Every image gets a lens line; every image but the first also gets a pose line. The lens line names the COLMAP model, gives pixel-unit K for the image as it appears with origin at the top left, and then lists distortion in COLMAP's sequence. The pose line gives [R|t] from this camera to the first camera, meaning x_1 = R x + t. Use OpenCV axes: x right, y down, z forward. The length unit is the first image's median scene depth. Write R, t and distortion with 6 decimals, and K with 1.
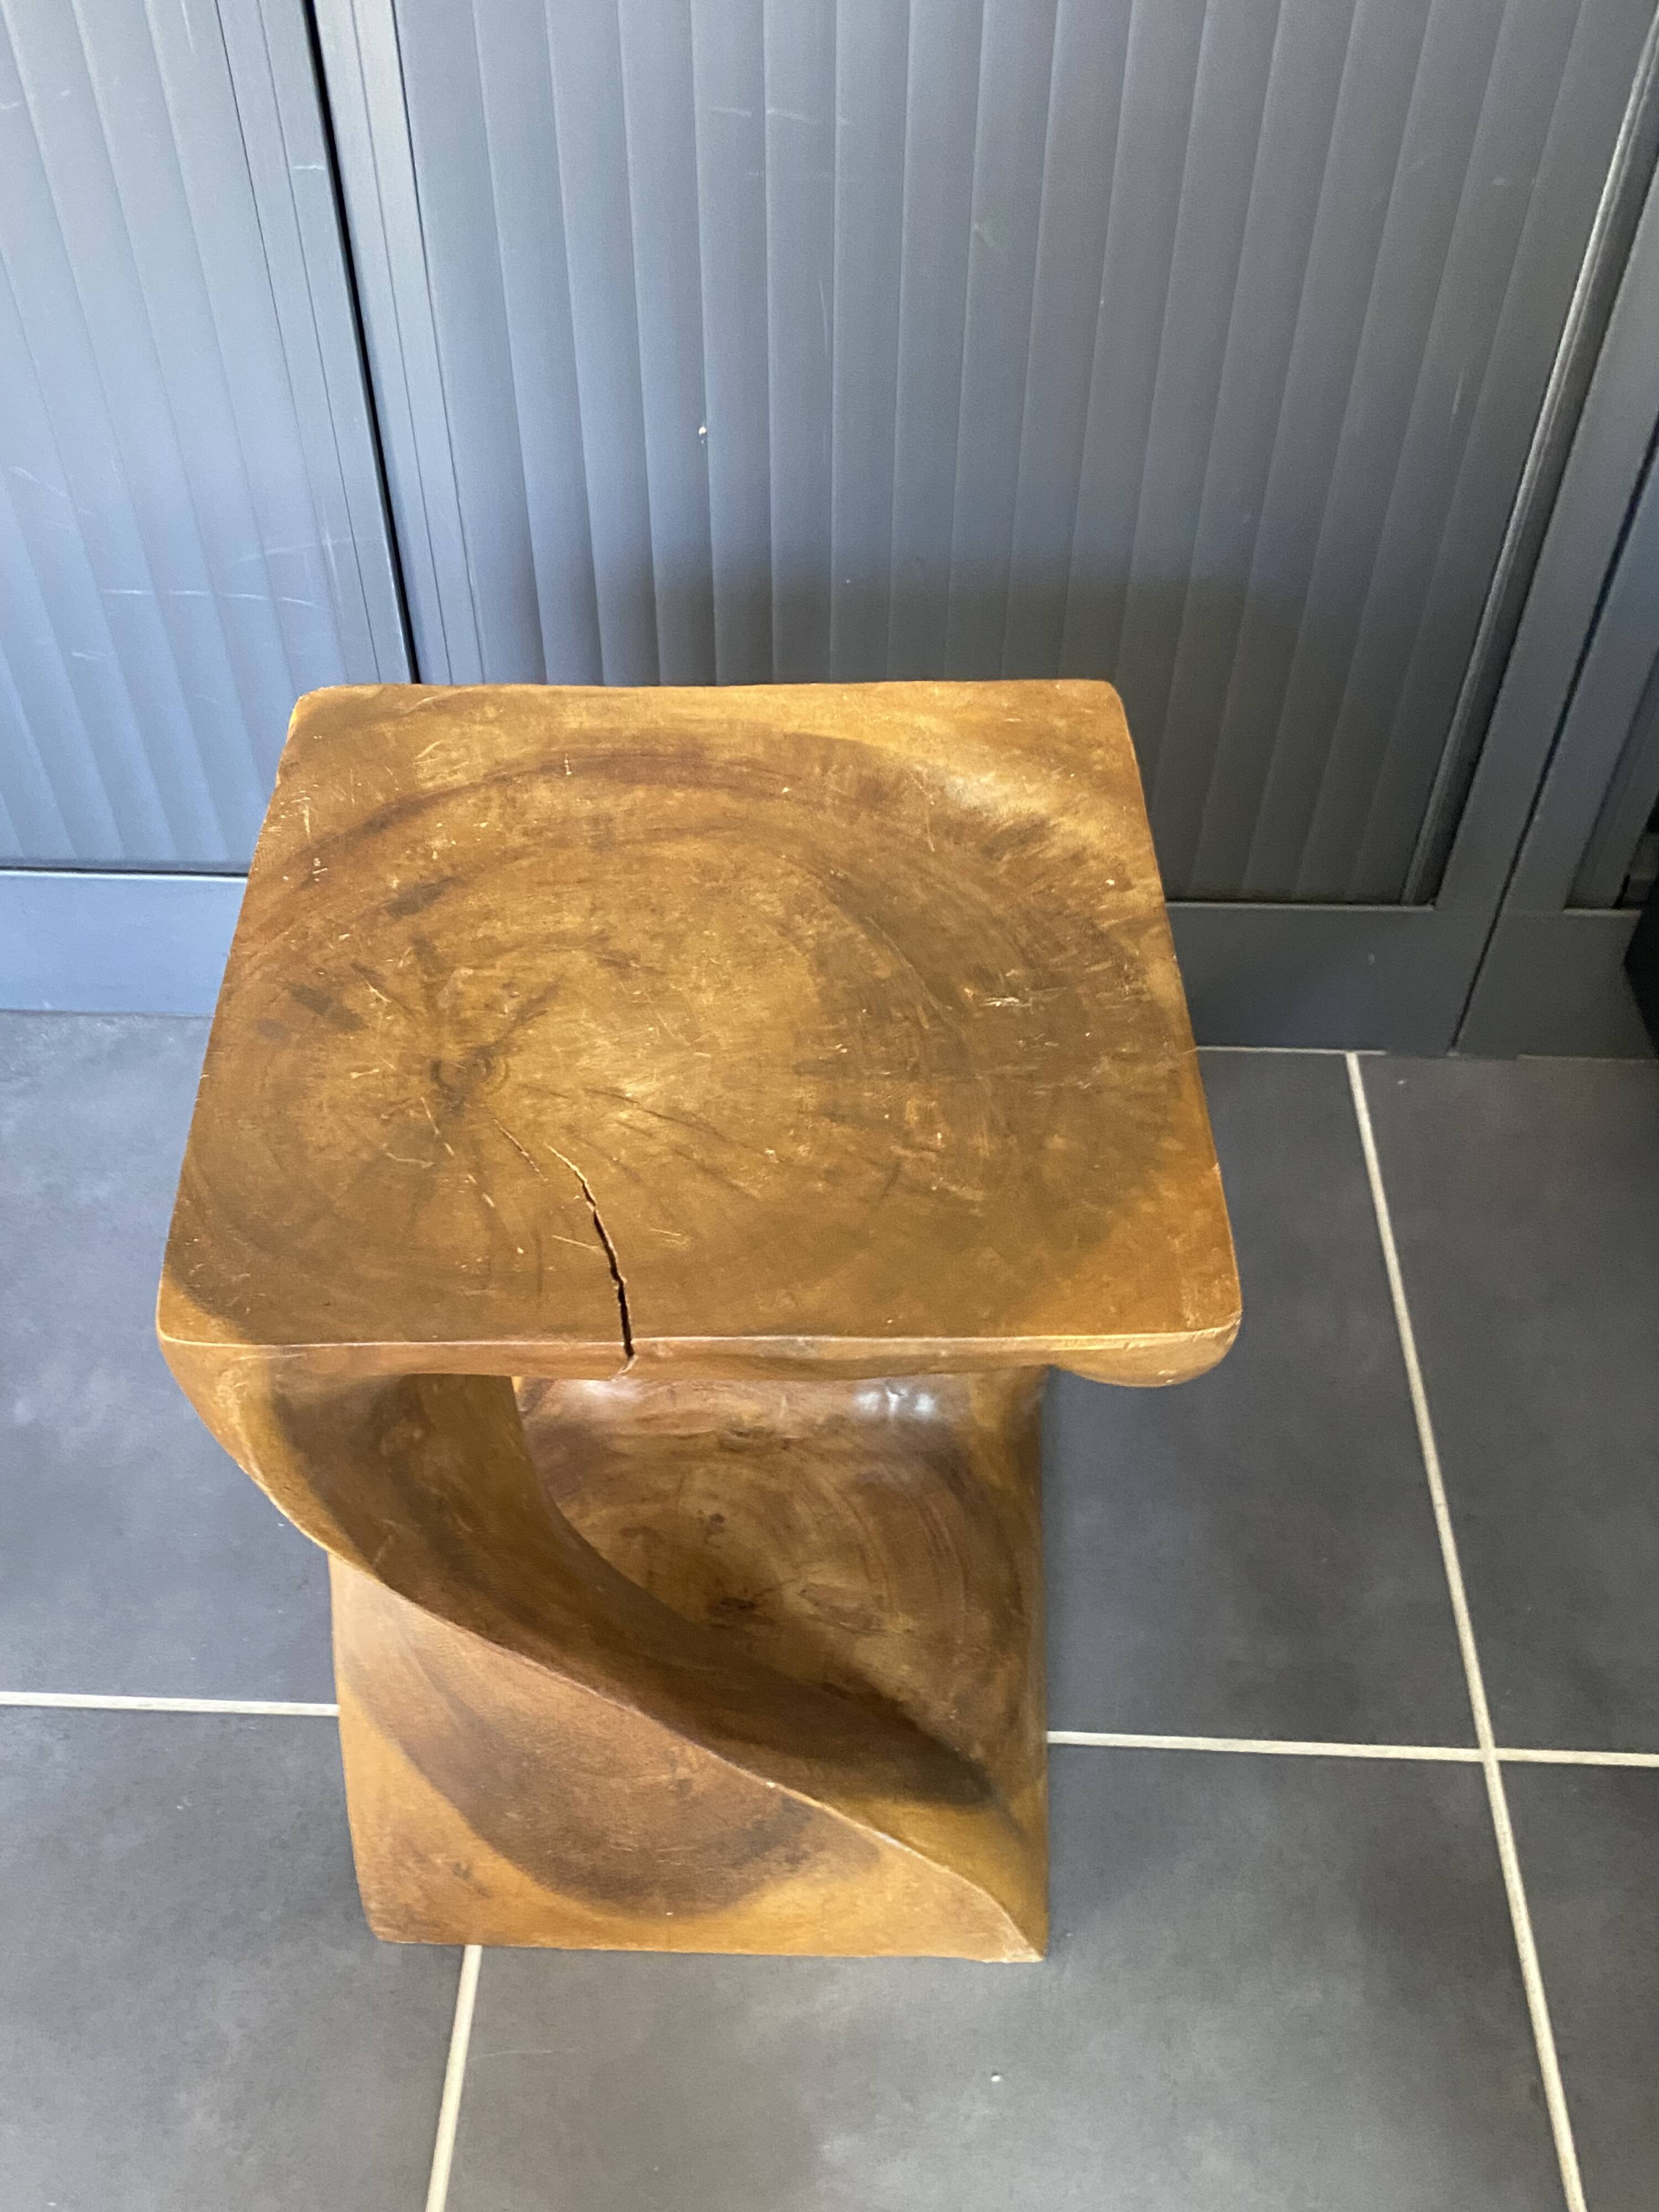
lens RADIAL K [[2048.5, 0, 829.5], [0, 2048.5, 1106.0], [0, 0, 1]] dist [0.073239, -0.201302]
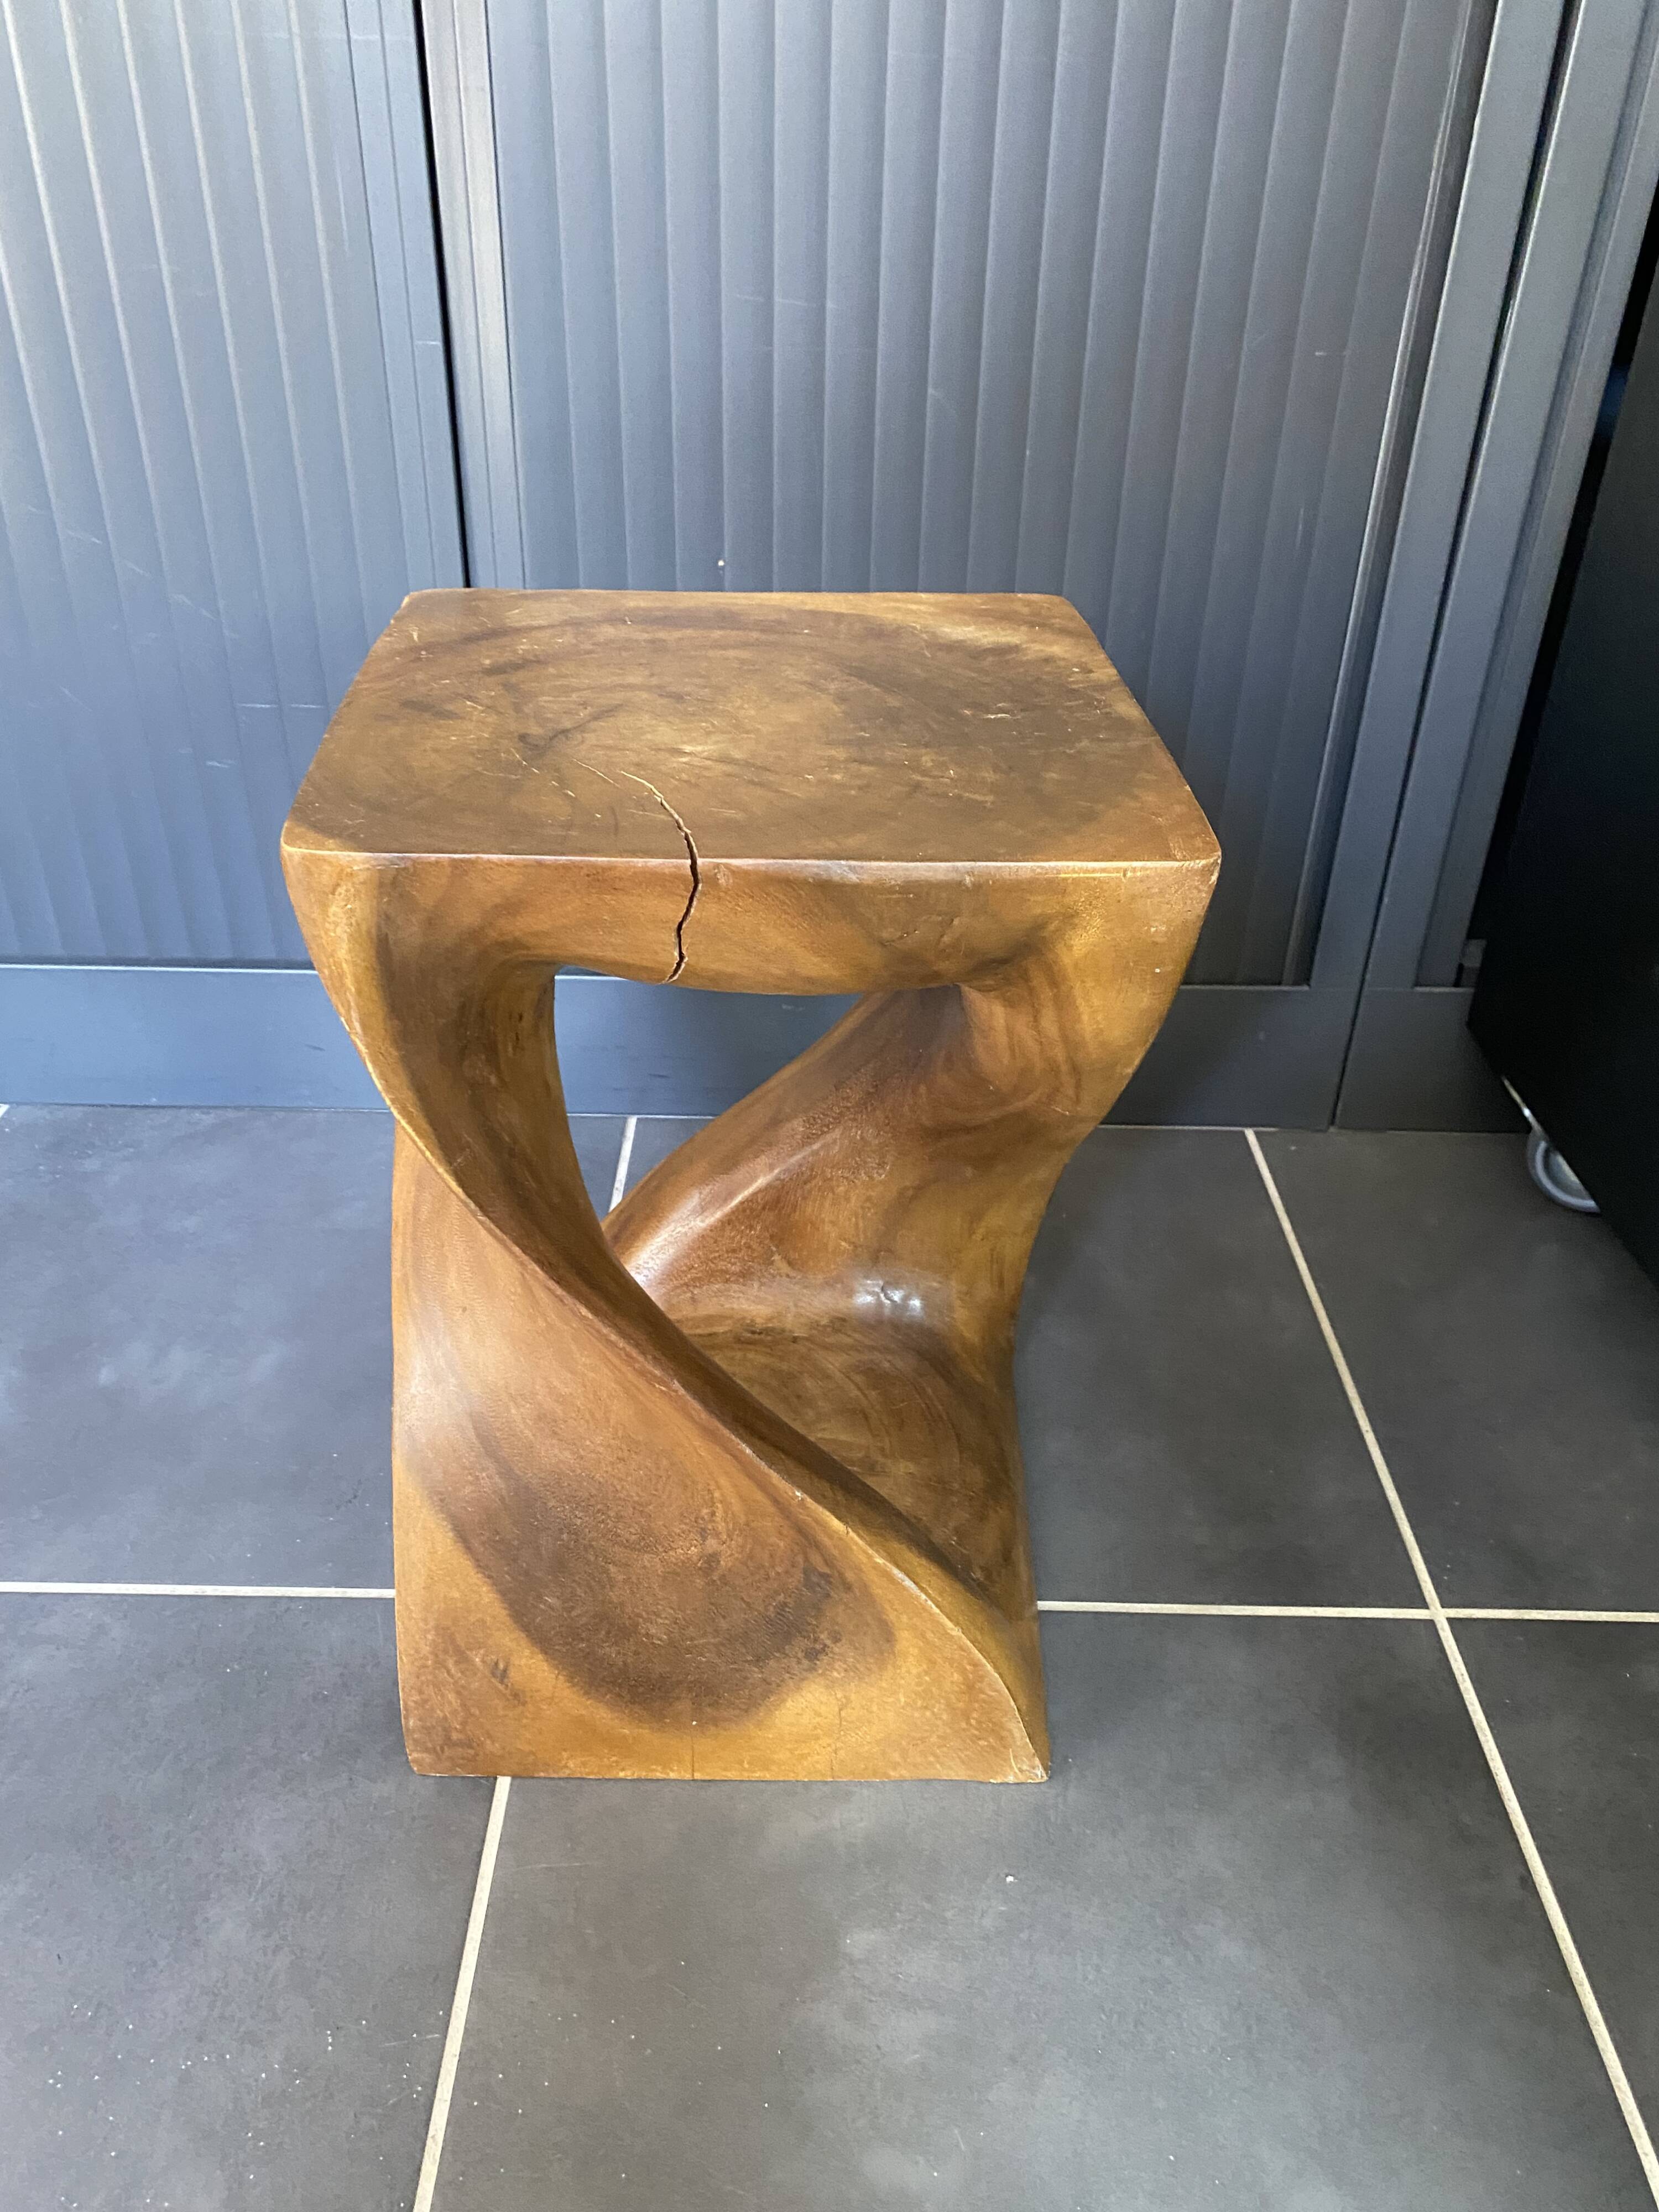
lens RADIAL K [[1688.6, 0, 834.1], [0, 1688.6, 1106.3], [0, 0, 1]] dist [0.009389, -0.001002]
pose [[0.999382, -0.006496, 0.034537, -0.043226], [0.015225, 0.965777, -0.258927, 0.398618], [-0.031673, 0.259293, 0.965279, 0.100441]]
